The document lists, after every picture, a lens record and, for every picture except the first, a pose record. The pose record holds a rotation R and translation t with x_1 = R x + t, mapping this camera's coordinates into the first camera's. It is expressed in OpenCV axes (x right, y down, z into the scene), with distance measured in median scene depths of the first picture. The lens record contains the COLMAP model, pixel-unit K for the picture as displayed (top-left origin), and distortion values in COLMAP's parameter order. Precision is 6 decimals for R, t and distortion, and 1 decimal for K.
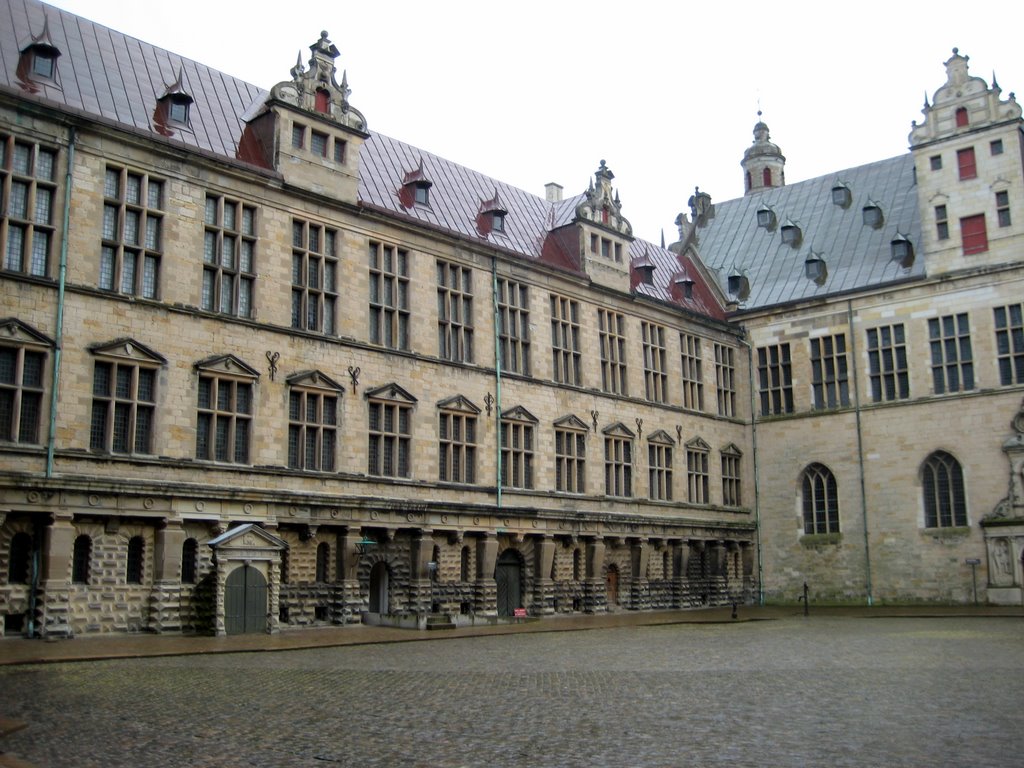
lens RADIAL K [[1049.5, 0, 512.7], [0, 1049.5, 397.3], [0, 0, 1]] dist [-0.161966, 0.187749]
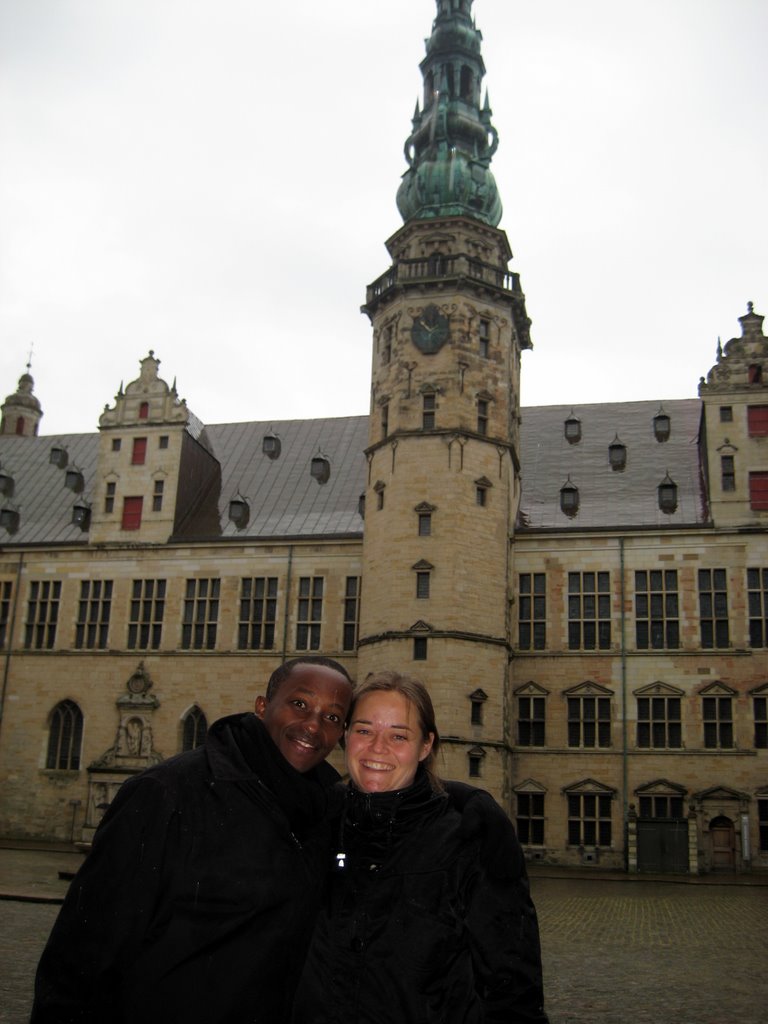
lens RADIAL K [[1049.5, 0, 382.7], [0, 1049.5, 517.9], [0, 0, 1]] dist [-0.161966, 0.187749]
pose [[0.884235, 0.176140, 0.432555, 0.196818], [-0.126800, 0.981908, -0.140635, -0.026614], [-0.449500, 0.069506, 0.890572, -0.154036]]
